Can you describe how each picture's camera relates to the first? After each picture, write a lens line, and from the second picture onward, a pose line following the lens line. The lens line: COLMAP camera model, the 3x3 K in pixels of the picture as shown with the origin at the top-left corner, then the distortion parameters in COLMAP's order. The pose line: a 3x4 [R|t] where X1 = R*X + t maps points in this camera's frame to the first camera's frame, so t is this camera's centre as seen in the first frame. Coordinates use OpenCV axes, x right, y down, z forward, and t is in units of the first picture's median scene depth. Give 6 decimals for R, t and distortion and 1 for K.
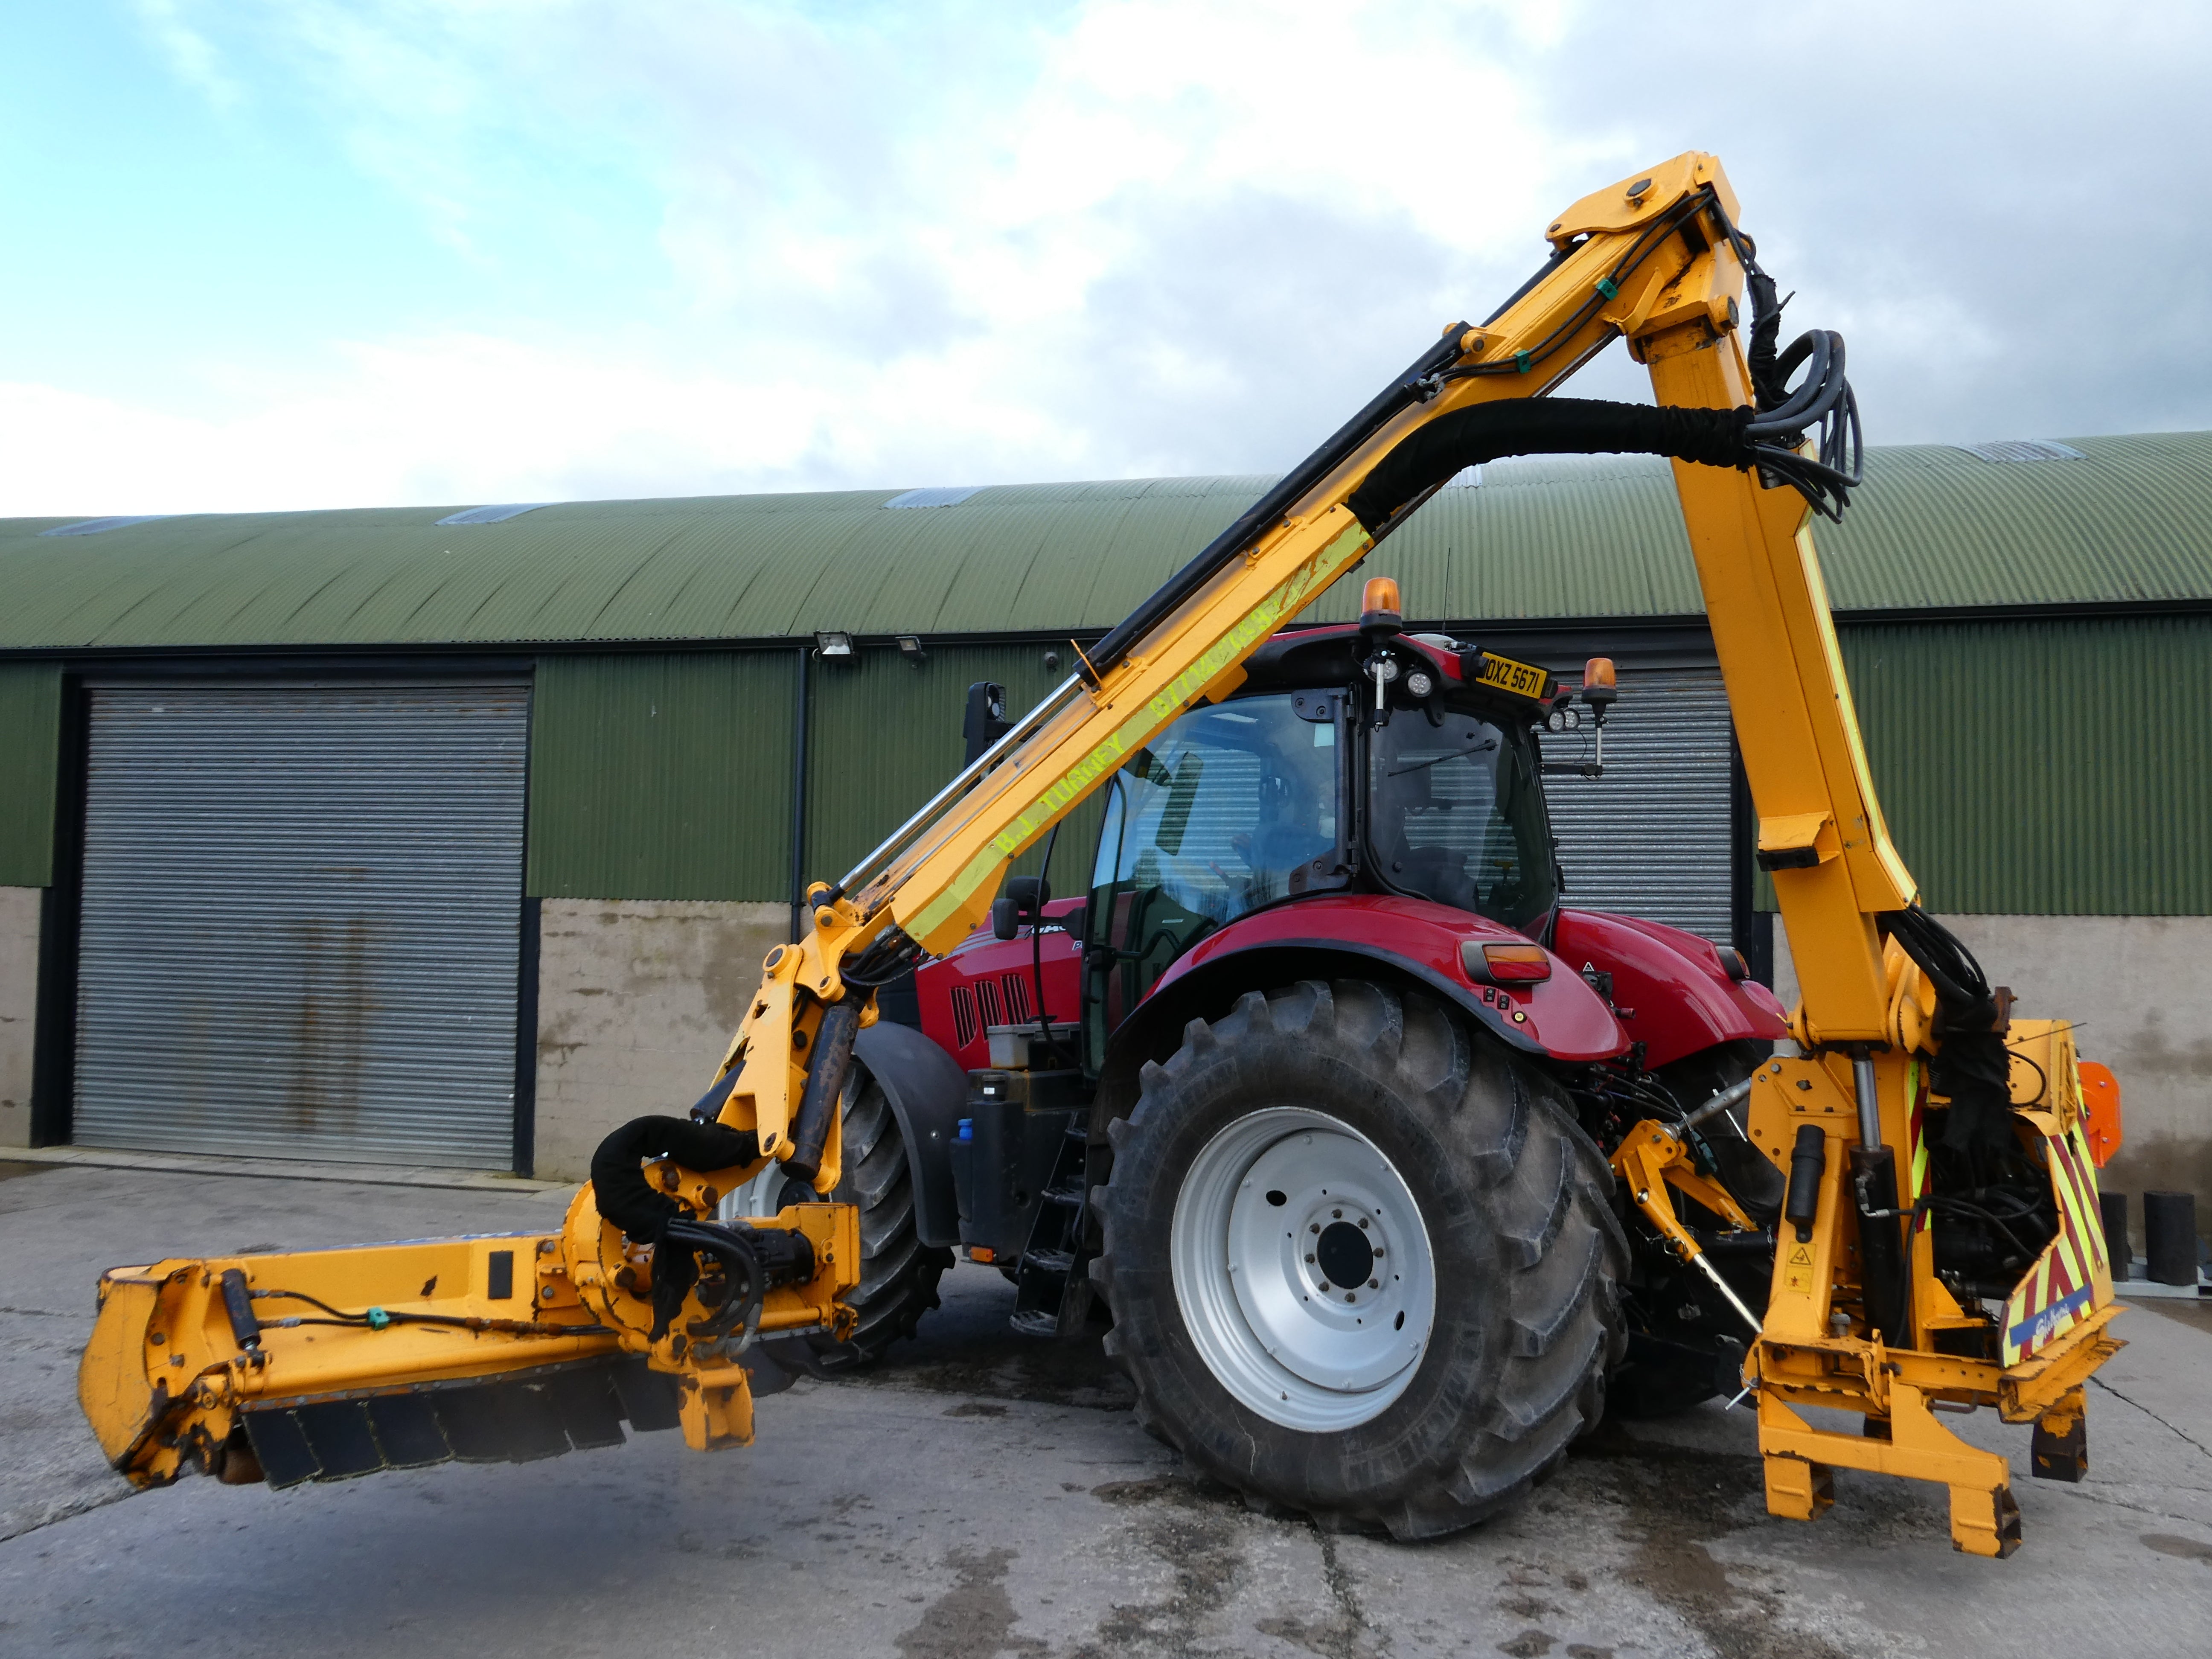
lens RADIAL K [[1575.2, 0, 1111.6], [0, 1575.2, 848.5], [0, 0, 1]] dist [-0.001747, -0.007554]
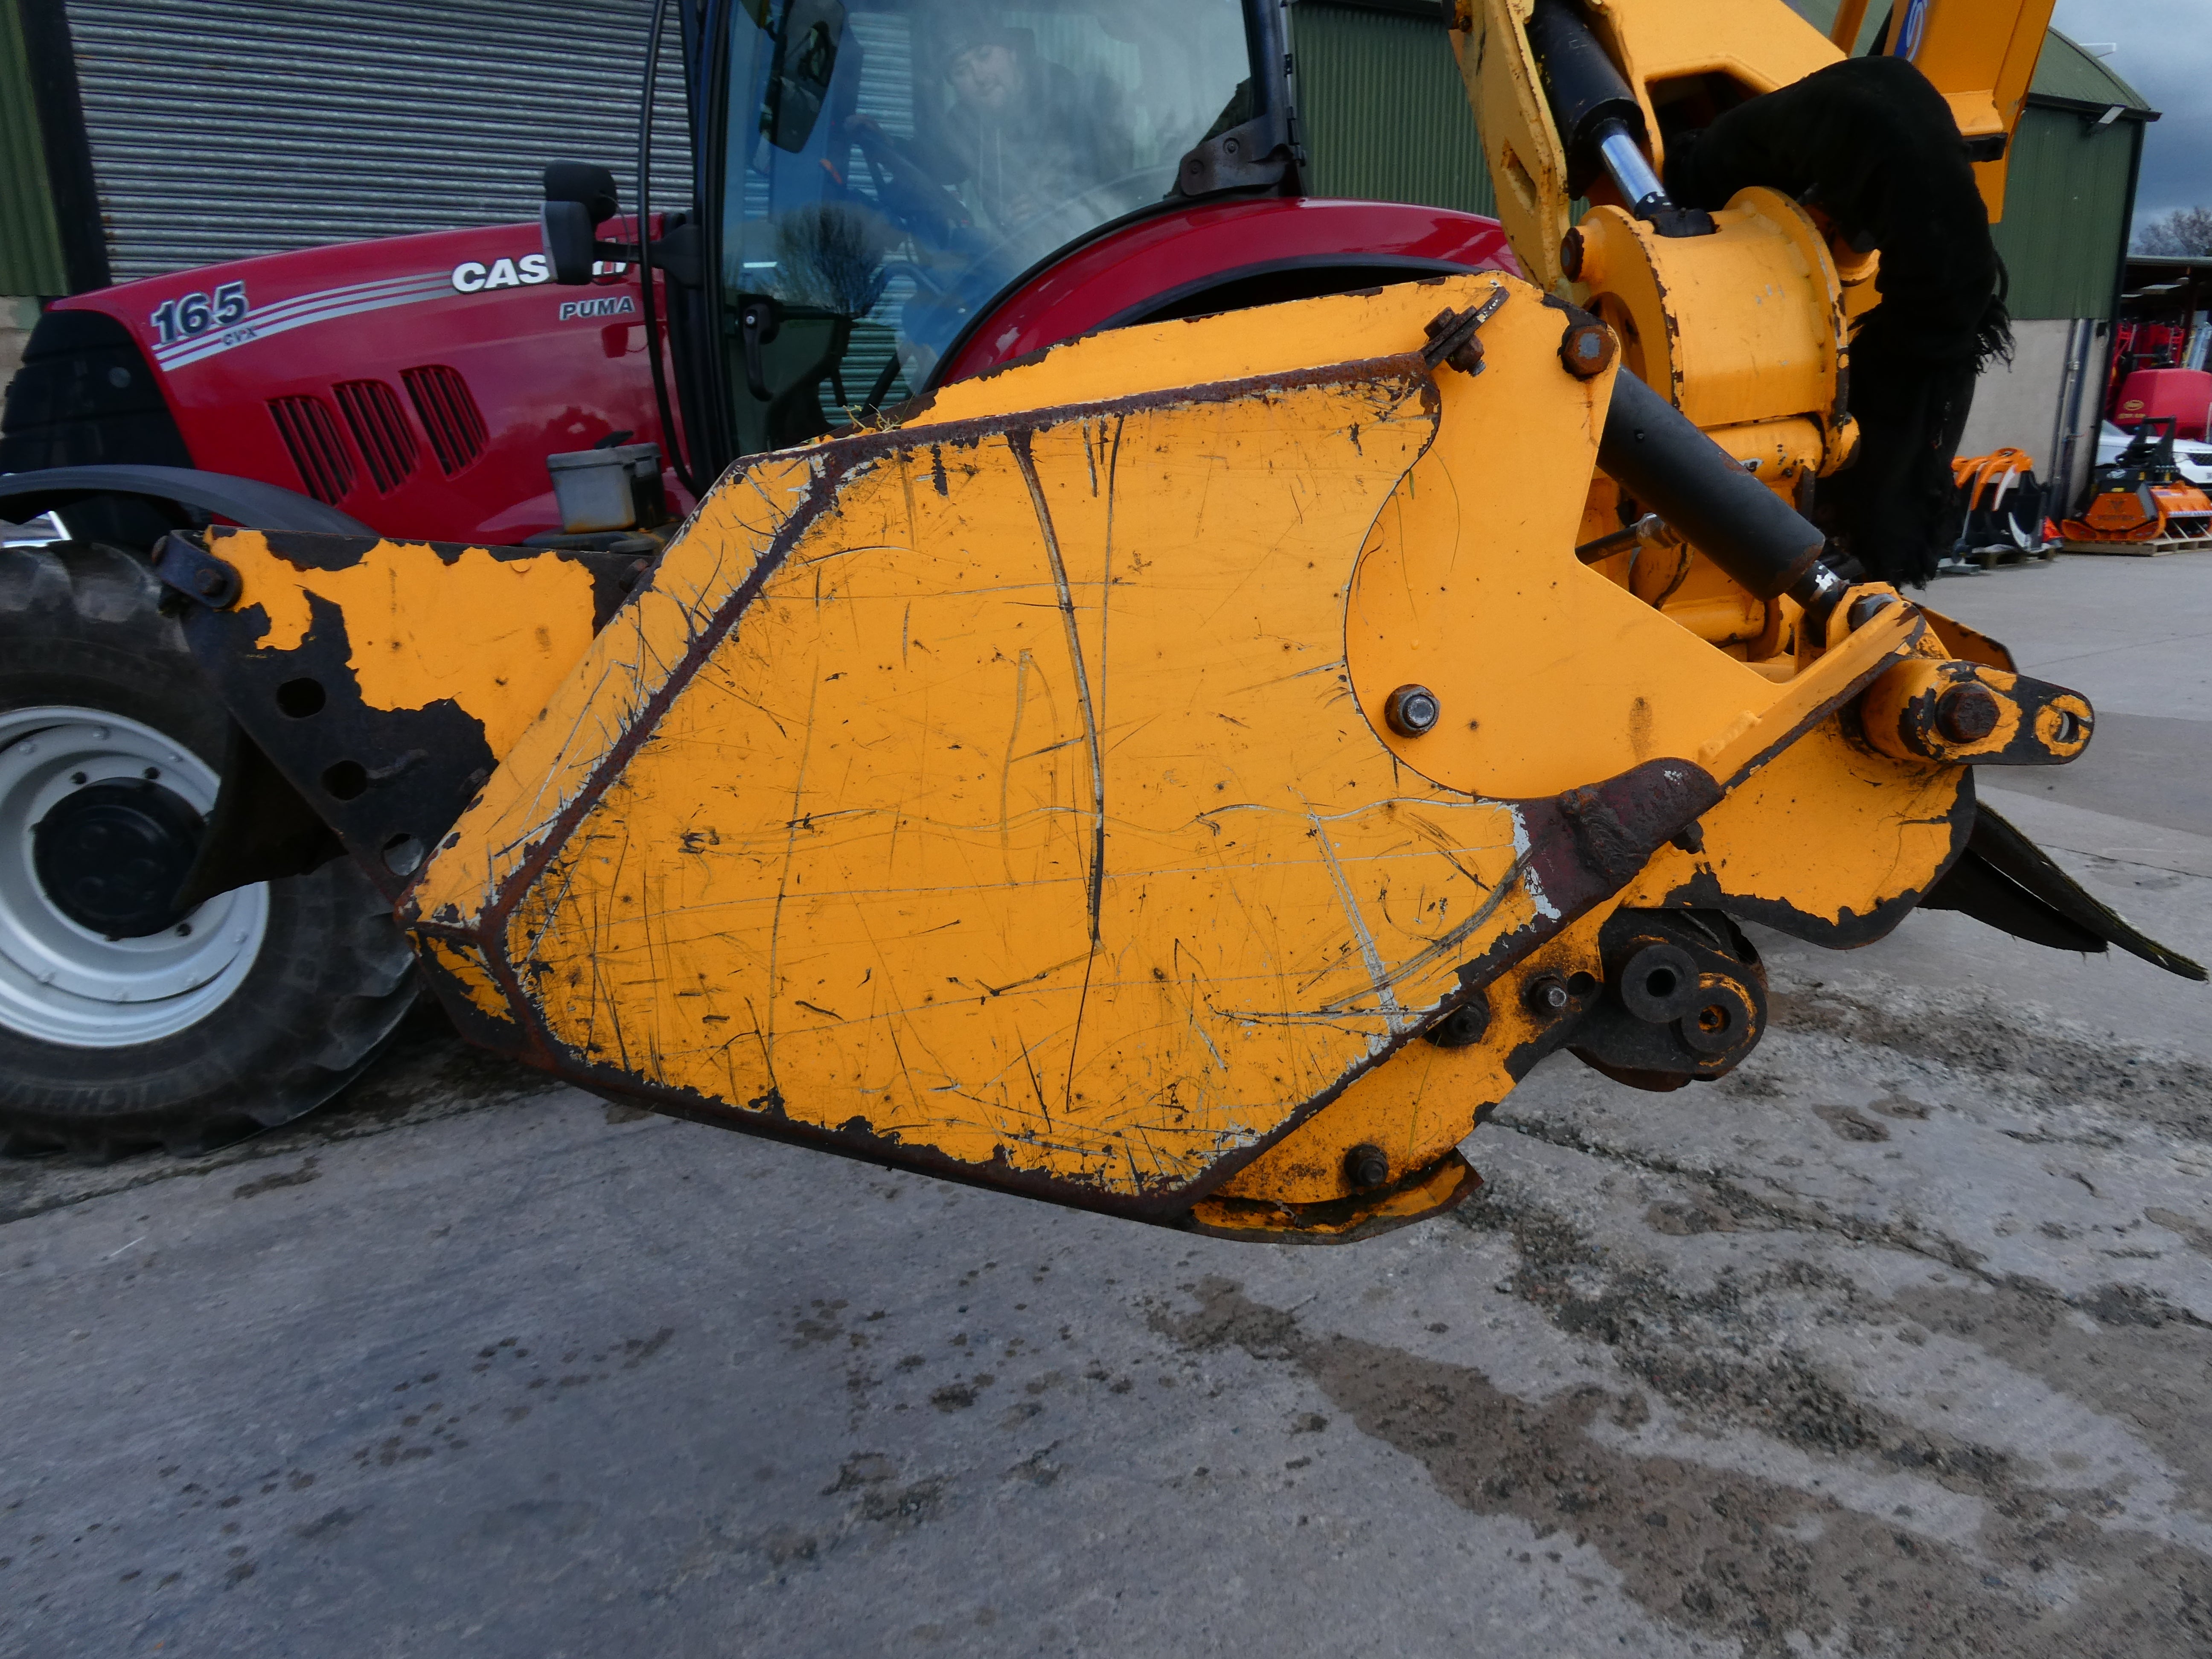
lens RADIAL K [[1575.2, 0, 1132.7], [0, 1575.2, 836.9], [0, 0, 1]] dist [-0.001747, -0.007554]
pose [[0.697909, -0.219561, 0.681700, -0.421540], [-0.015419, 0.947021, 0.320801, 0.077216], [-0.716020, -0.234401, 0.657549, 0.593125]]
